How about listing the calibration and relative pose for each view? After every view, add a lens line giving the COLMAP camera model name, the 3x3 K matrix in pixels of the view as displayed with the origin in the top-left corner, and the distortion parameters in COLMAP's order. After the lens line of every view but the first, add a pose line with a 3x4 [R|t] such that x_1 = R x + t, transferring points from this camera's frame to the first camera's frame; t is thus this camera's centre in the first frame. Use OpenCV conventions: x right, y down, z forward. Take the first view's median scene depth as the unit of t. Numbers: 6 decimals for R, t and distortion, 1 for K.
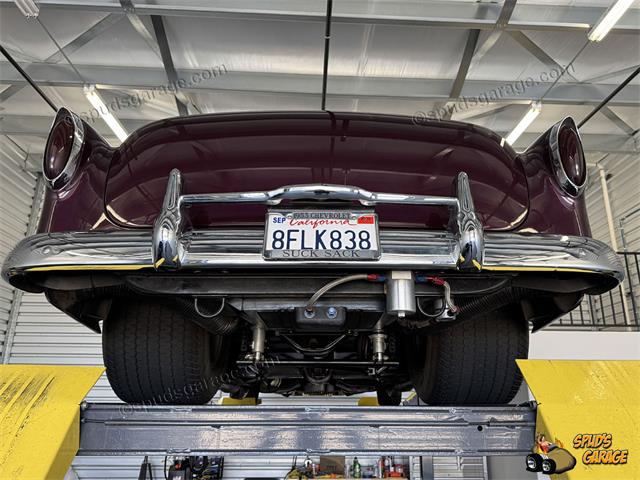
lens RADIAL K [[462.9, 0, 331.7], [0, 462.9, 239.5], [0, 0, 1]] dist [0.062683, -0.124609]
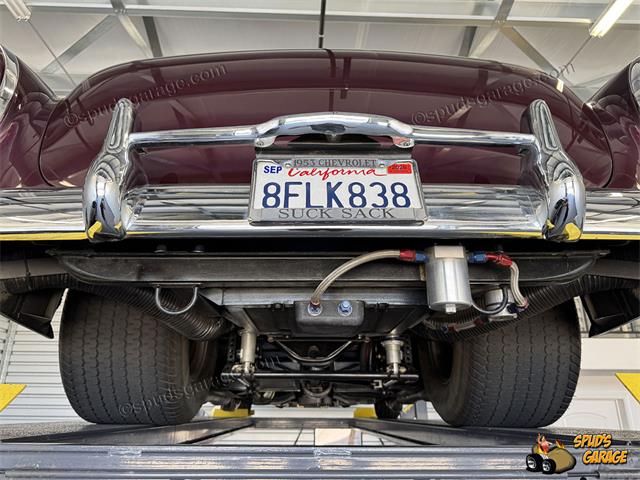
lens RADIAL K [[450.2, 0, 312.2], [0, 450.2, 231.9], [0, 0, 1]] dist [0.075006, -0.138467]
pose [[0.999680, -0.006175, -0.024519, -0.034116], [0.005212, 0.999219, -0.039176, 0.067014], [0.024742, 0.039036, 0.998931, 0.295498]]
